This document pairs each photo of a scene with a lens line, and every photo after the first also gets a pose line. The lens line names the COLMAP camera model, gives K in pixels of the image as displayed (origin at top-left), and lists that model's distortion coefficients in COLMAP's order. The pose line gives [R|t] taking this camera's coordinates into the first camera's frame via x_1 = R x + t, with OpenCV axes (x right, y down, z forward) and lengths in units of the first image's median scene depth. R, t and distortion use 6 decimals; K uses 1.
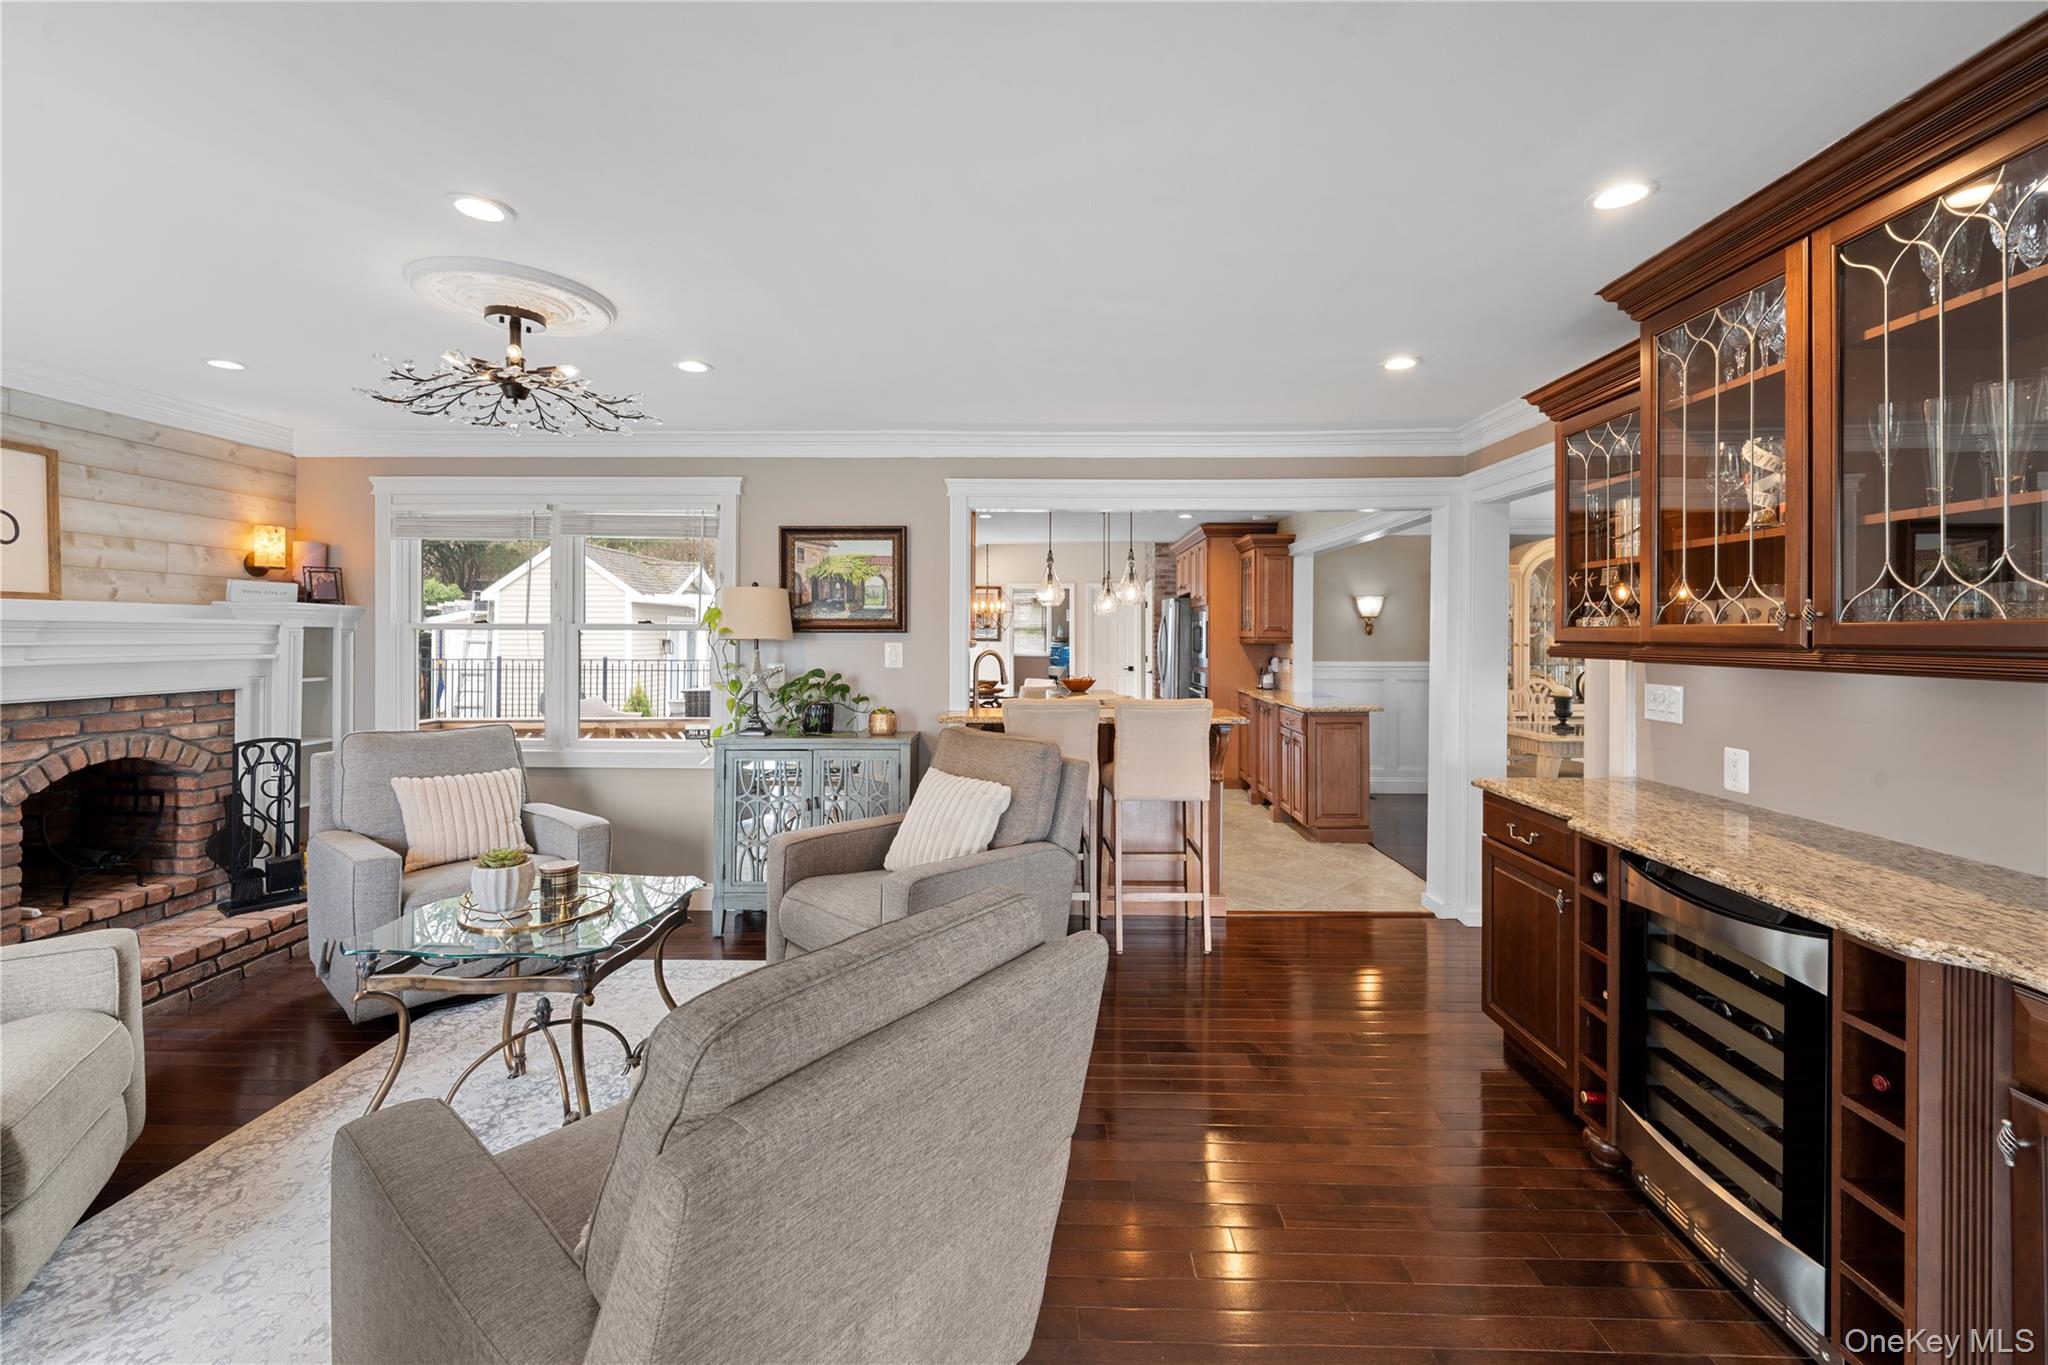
lens RADIAL K [[849.2, 0, 1035.0], [0, 849.2, 630.3], [0, 0, 1]] dist [-0.002356, -0.000032]
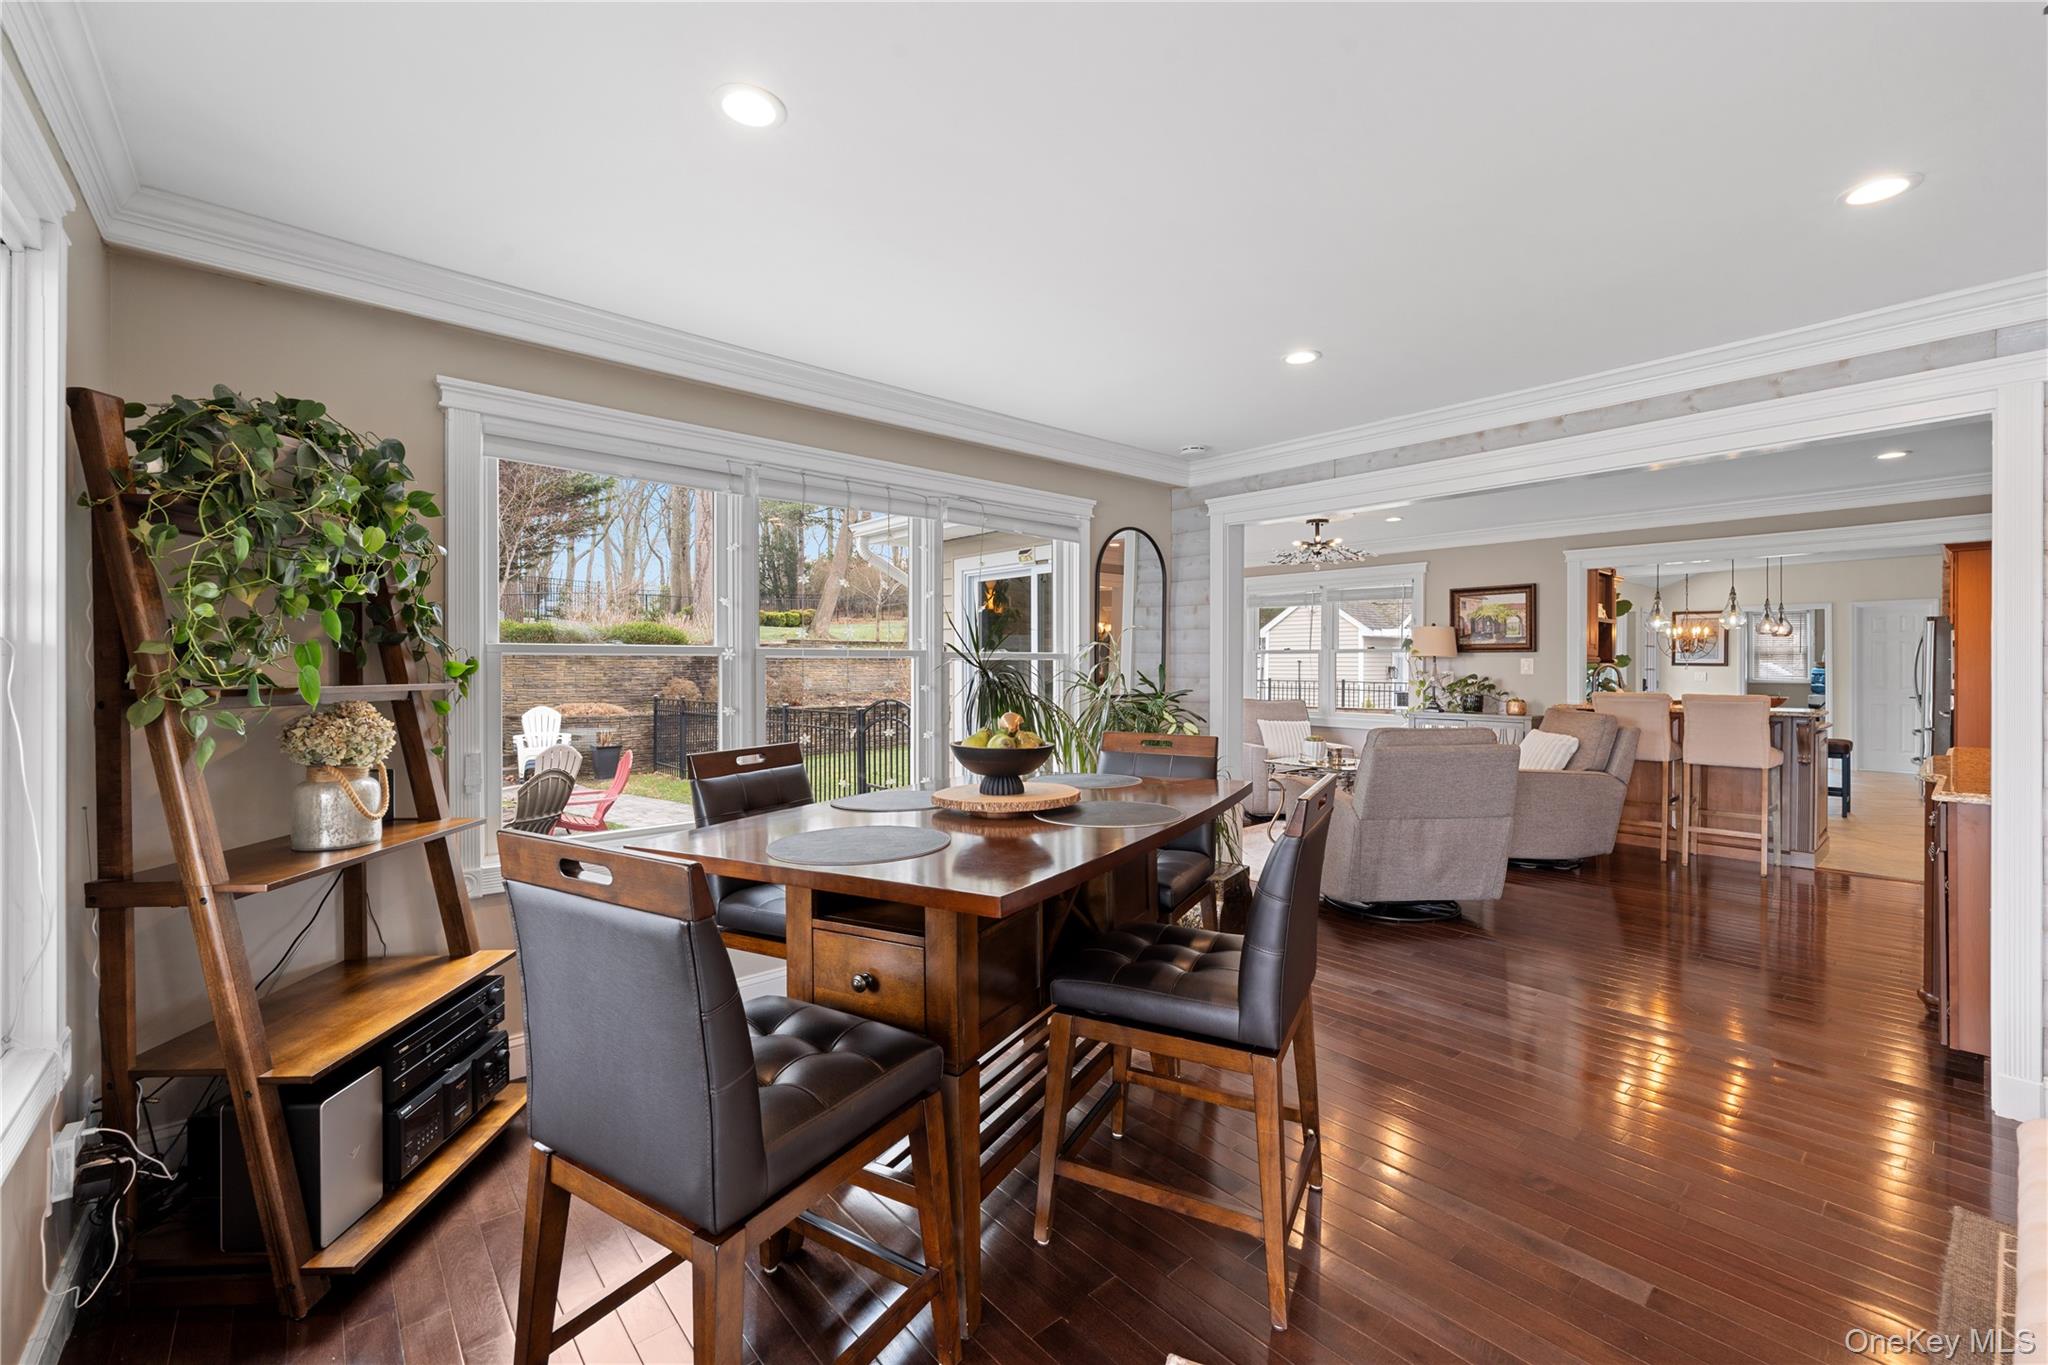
lens RADIAL K [[832.9, 0, 1018.3], [0, 832.9, 661.2], [0, 0, 1]] dist [-0.000225, -0.000568]
pose [[0.670266, -0.003705, -0.742112, 0.363782], [0.002254, 0.999993, -0.002957, 0.023190], [0.742118, 0.000309, 0.670270, -0.768119]]
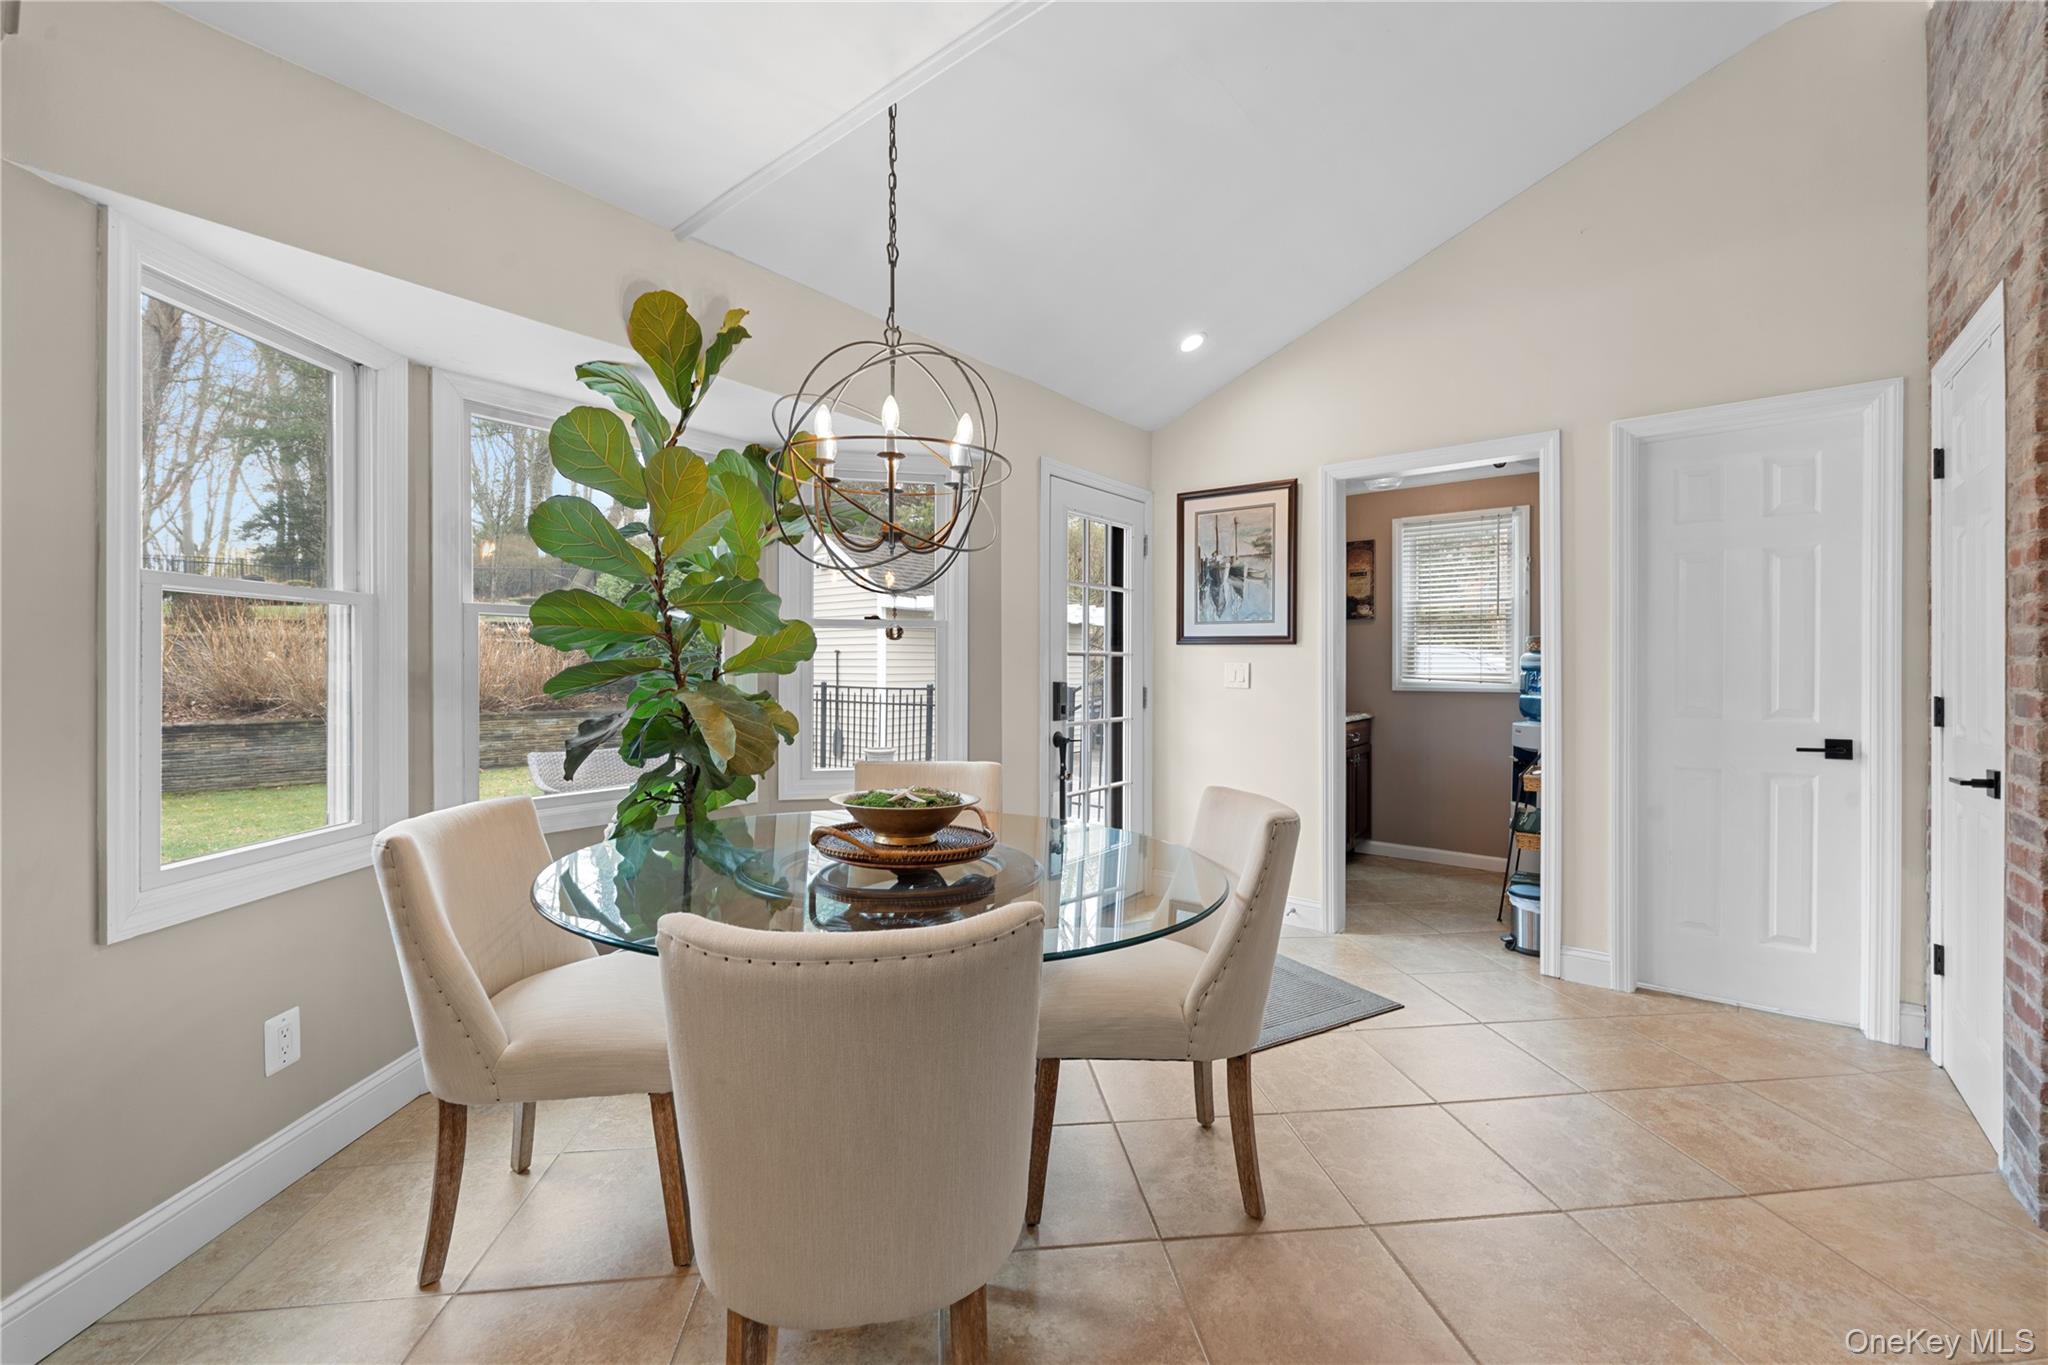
lens RADIAL K [[832.9, 0, 1024.3], [0, 832.9, 679.1], [0, 0, 1]] dist [-0.000225, -0.000568]
pose [[0.795163, 0.008058, -0.606342, 0.210904], [0.001972, 0.999872, 0.015874, 0.061384], [0.606393, -0.013818, 0.795045, 1.974144]]
